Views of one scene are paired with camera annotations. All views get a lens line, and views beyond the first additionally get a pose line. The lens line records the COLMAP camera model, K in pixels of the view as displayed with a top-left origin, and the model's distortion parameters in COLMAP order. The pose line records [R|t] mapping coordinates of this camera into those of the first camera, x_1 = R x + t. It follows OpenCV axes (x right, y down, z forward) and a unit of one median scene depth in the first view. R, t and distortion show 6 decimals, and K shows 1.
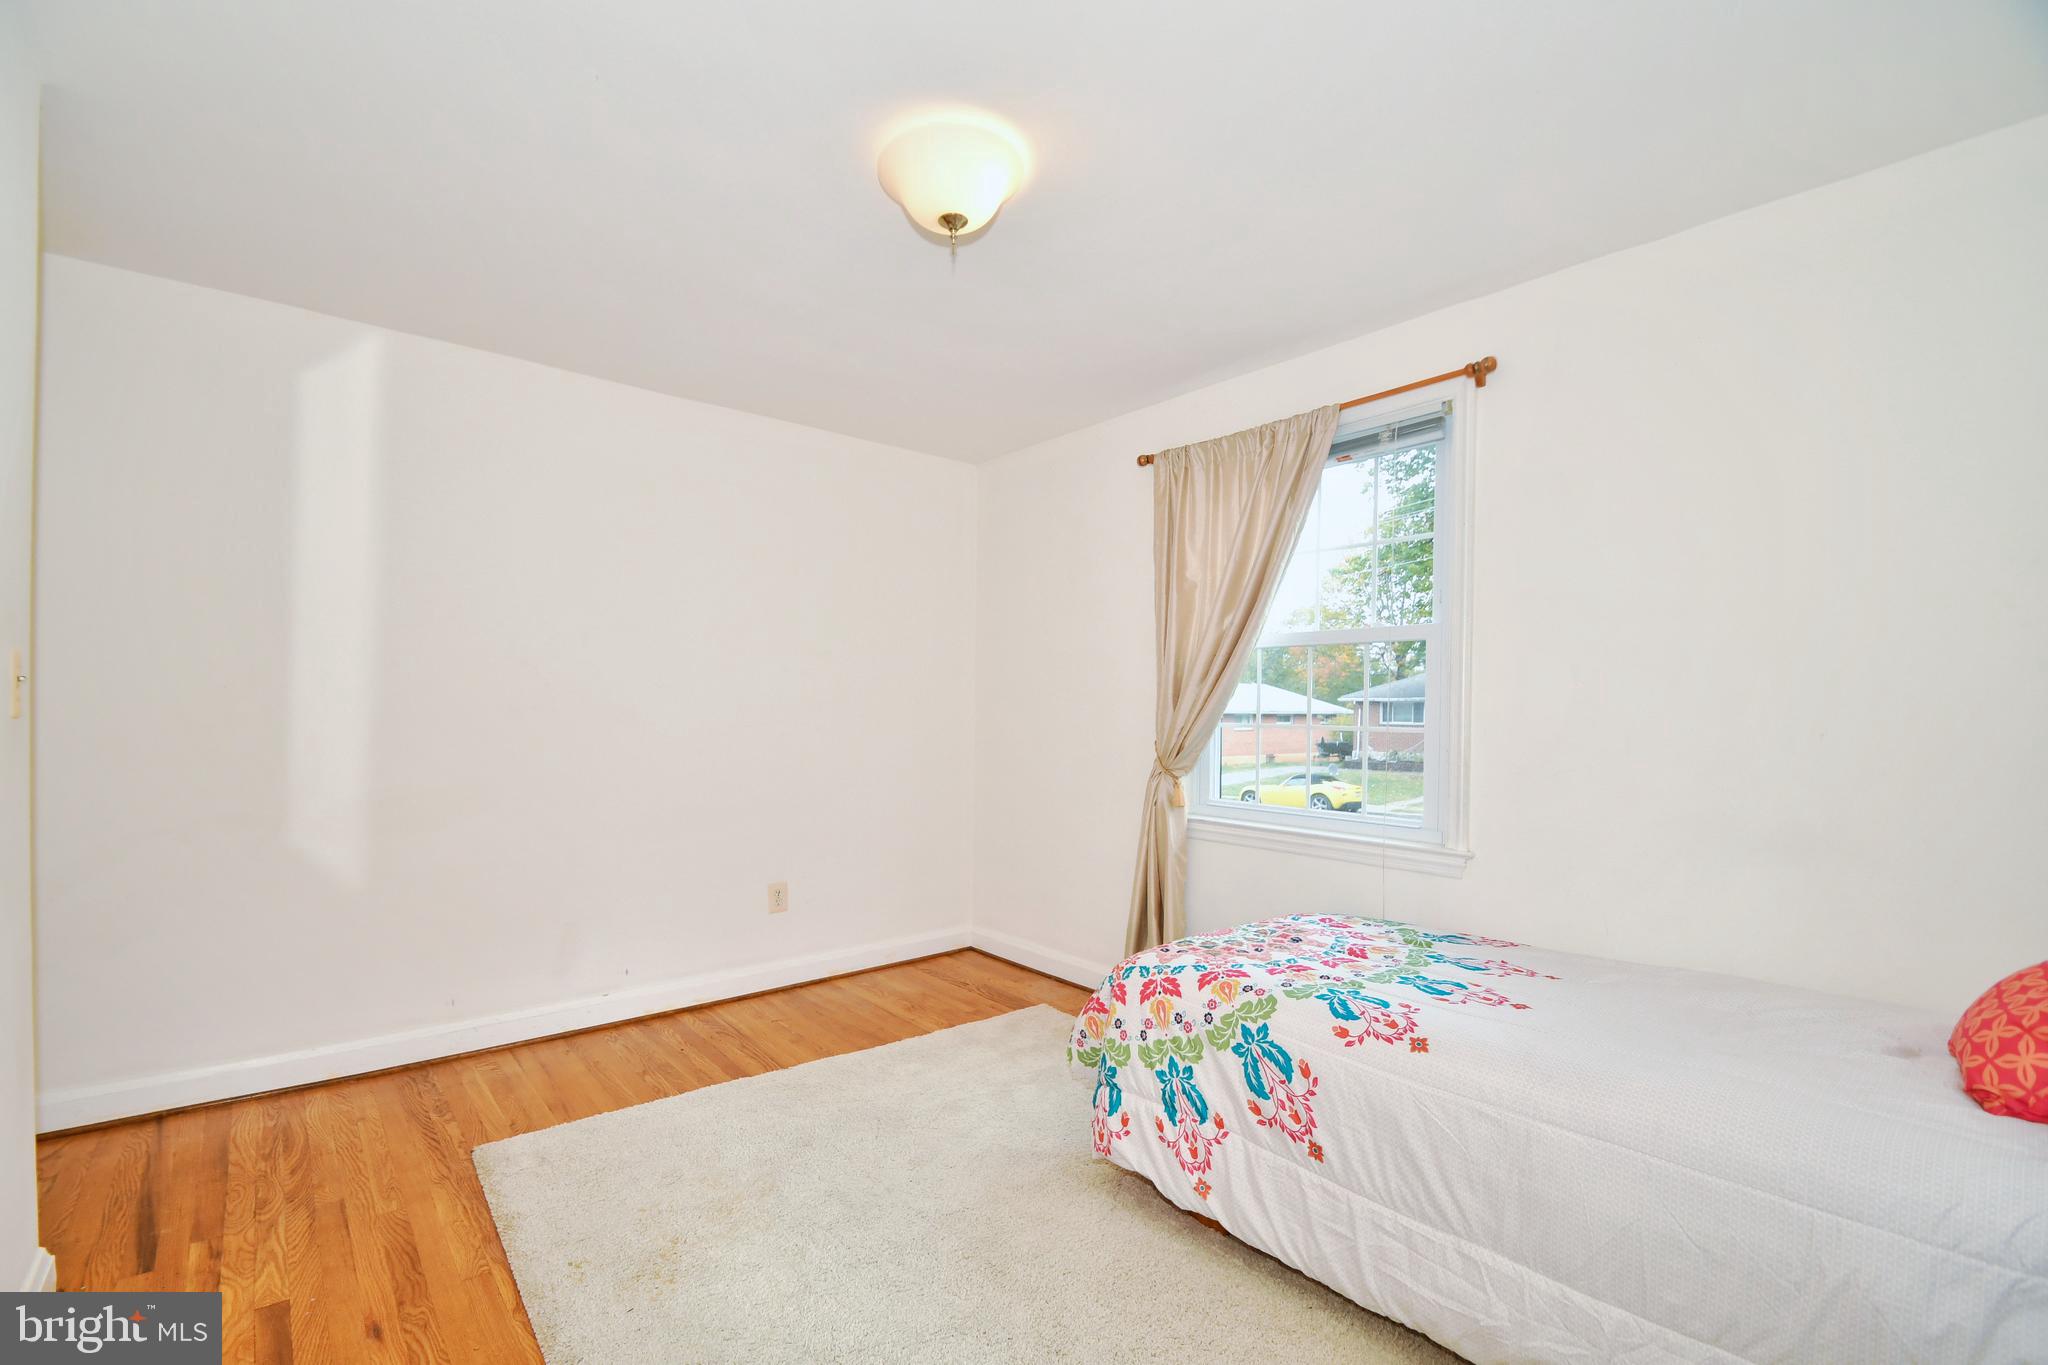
lens RADIAL K [[896.6, 0, 1002.6], [0, 896.6, 716.9], [0, 0, 1]] dist [0.017382, -0.016476]
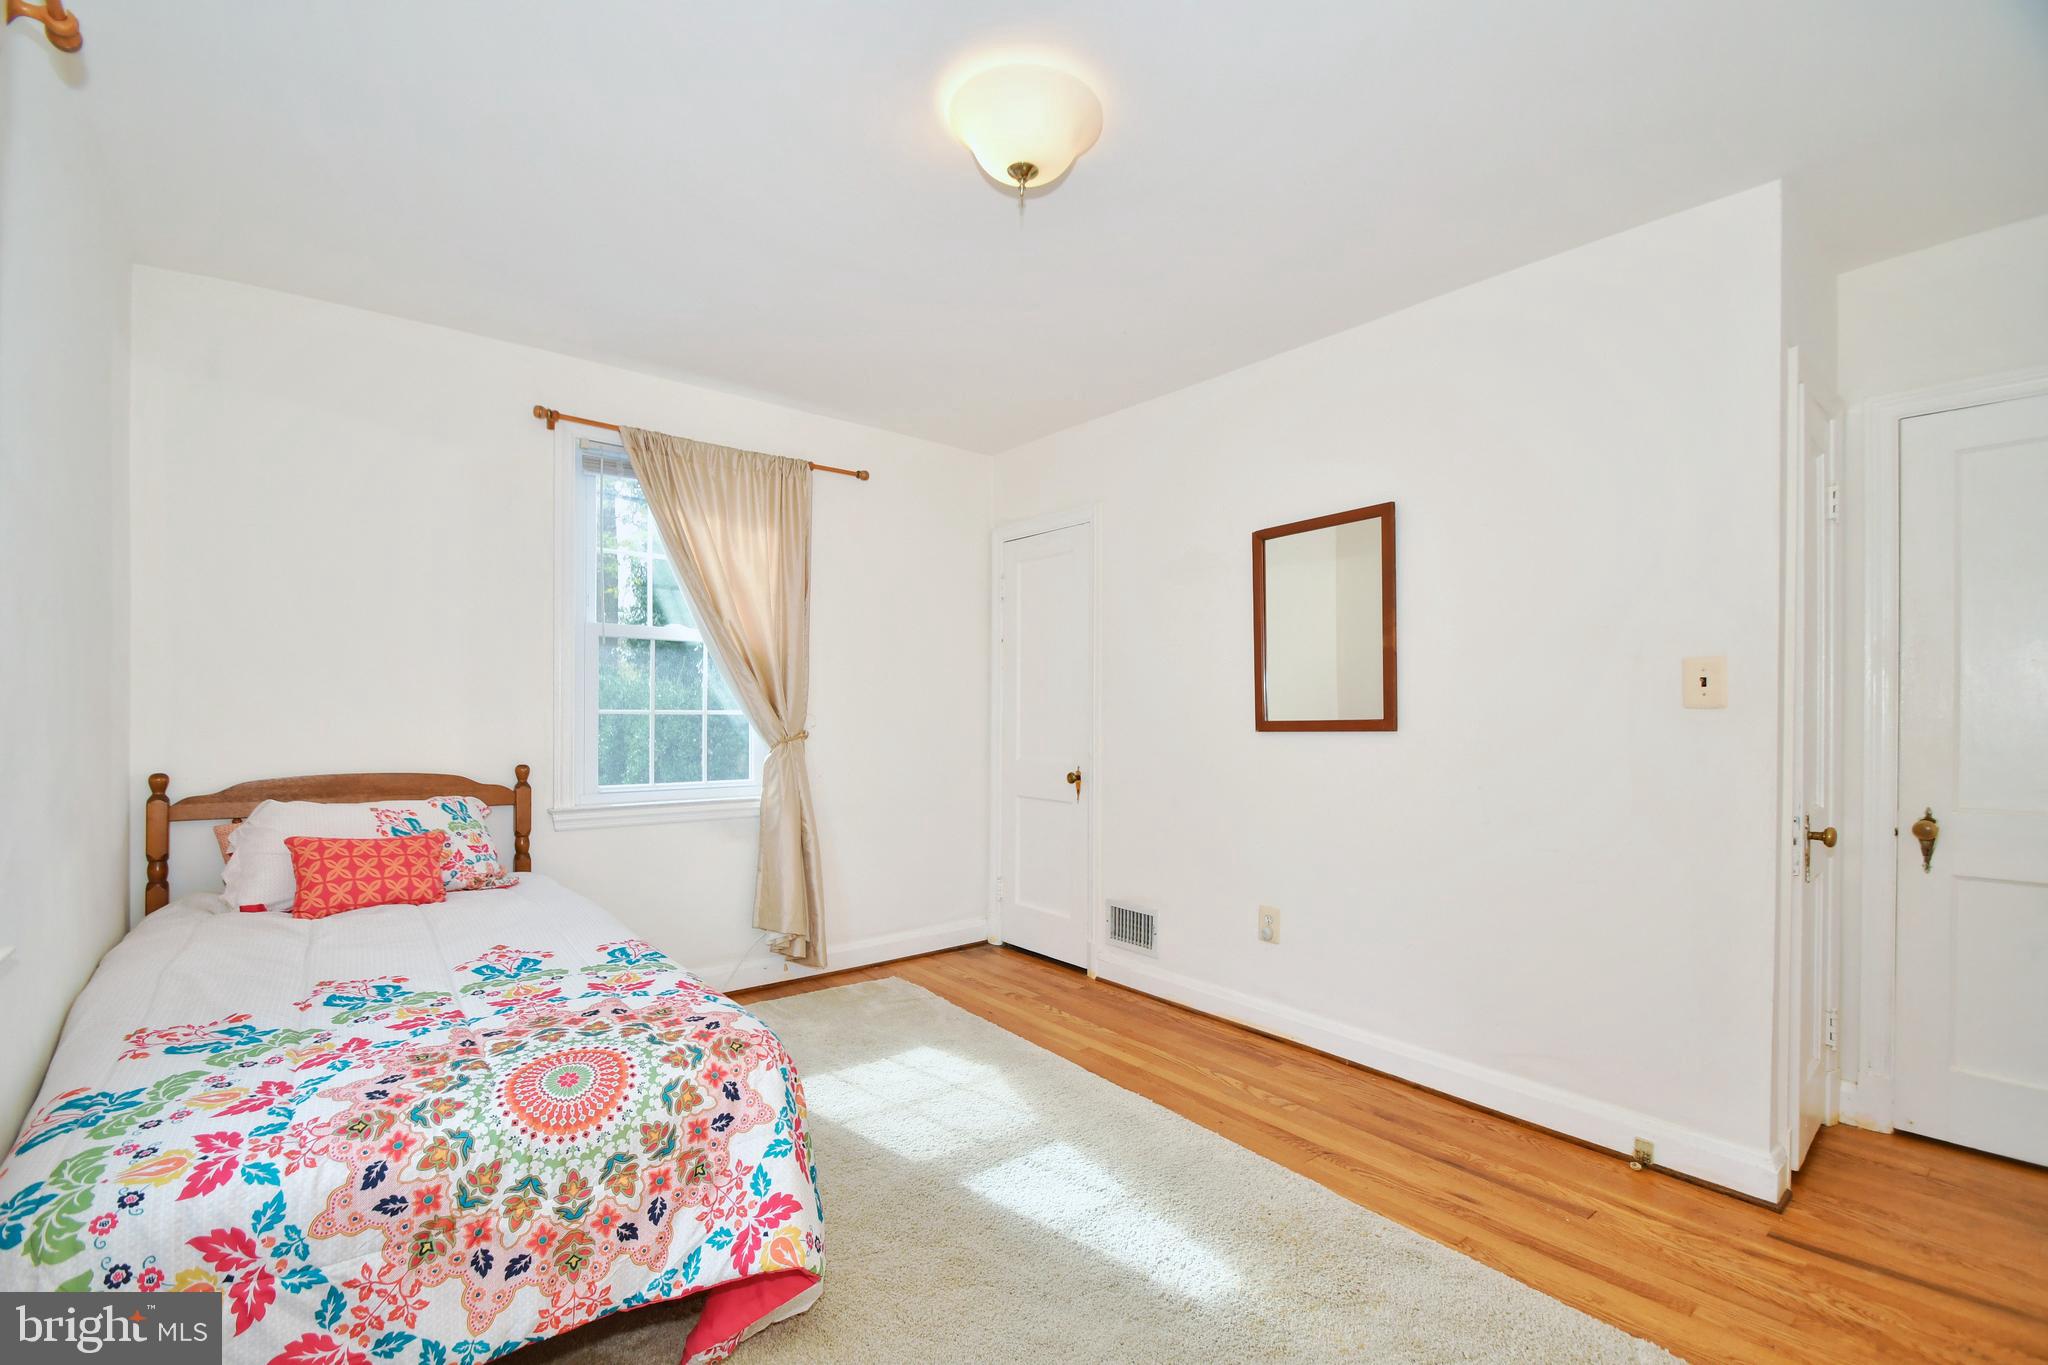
lens RADIAL K [[896.6, 0, 1002.6], [0, 896.6, 716.9], [0, 0, 1]] dist [0.017382, -0.016476]
pose [[-0.999802, -0.016134, 0.011616, -0.052389], [-0.016008, 0.999813, 0.010808, 0.011230], [-0.011789, 0.010620, -0.999874, 1.890441]]
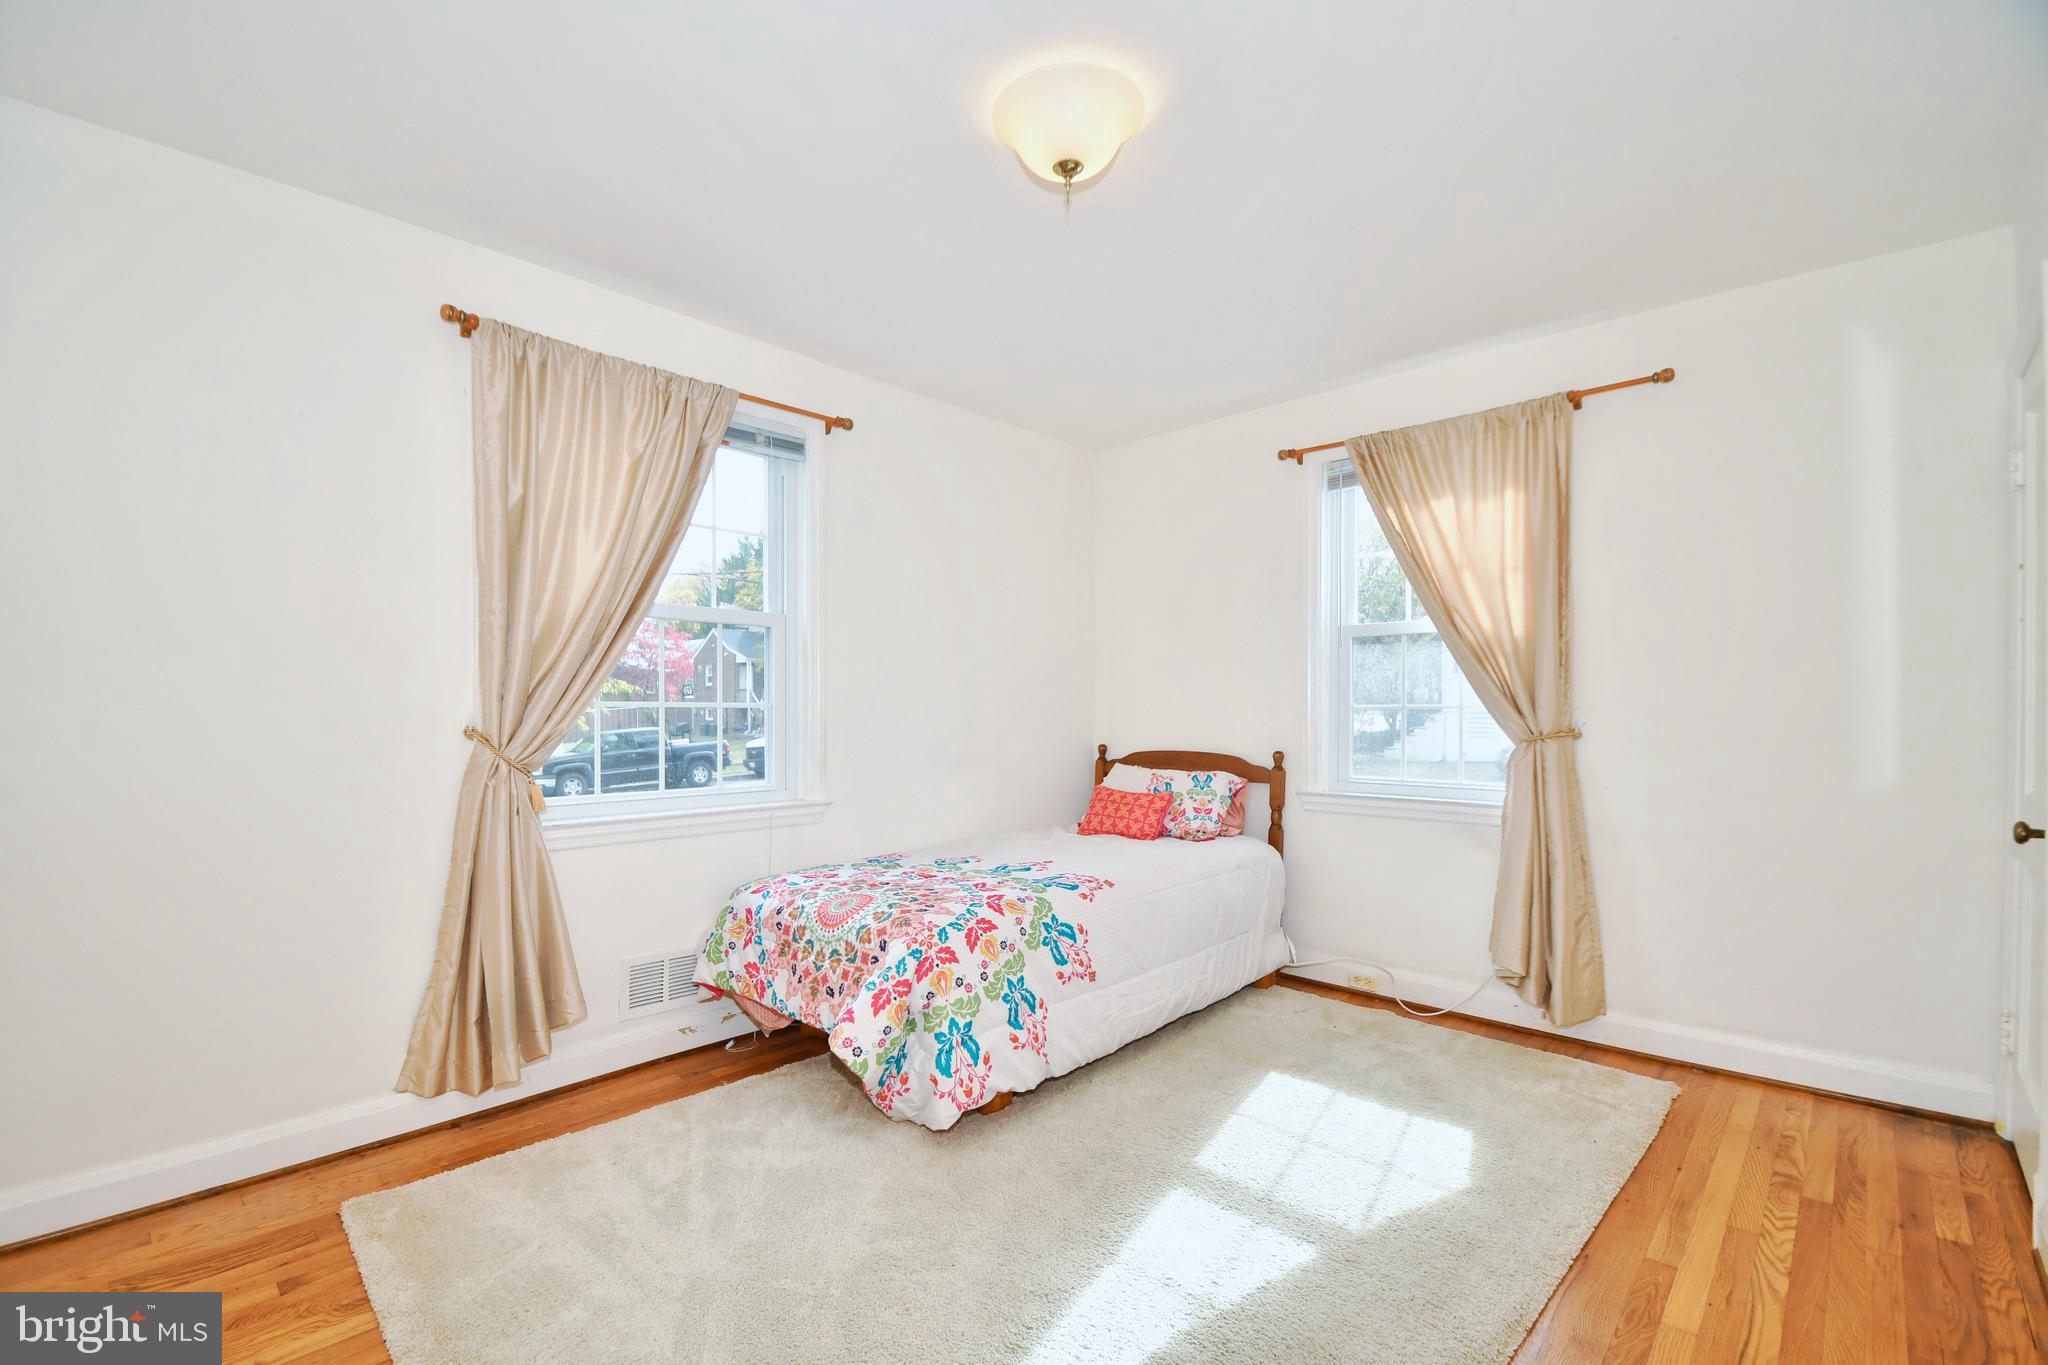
lens RADIAL K [[896.6, 0, 1002.6], [0, 896.6, 716.9], [0, 0, 1]] dist [0.017382, -0.016476]
pose [[-0.123916, -0.018480, 0.992121, -0.979023], [0.005751, 0.999796, 0.019342, 0.012843], [-0.992276, 0.008103, -0.123784, 1.158122]]
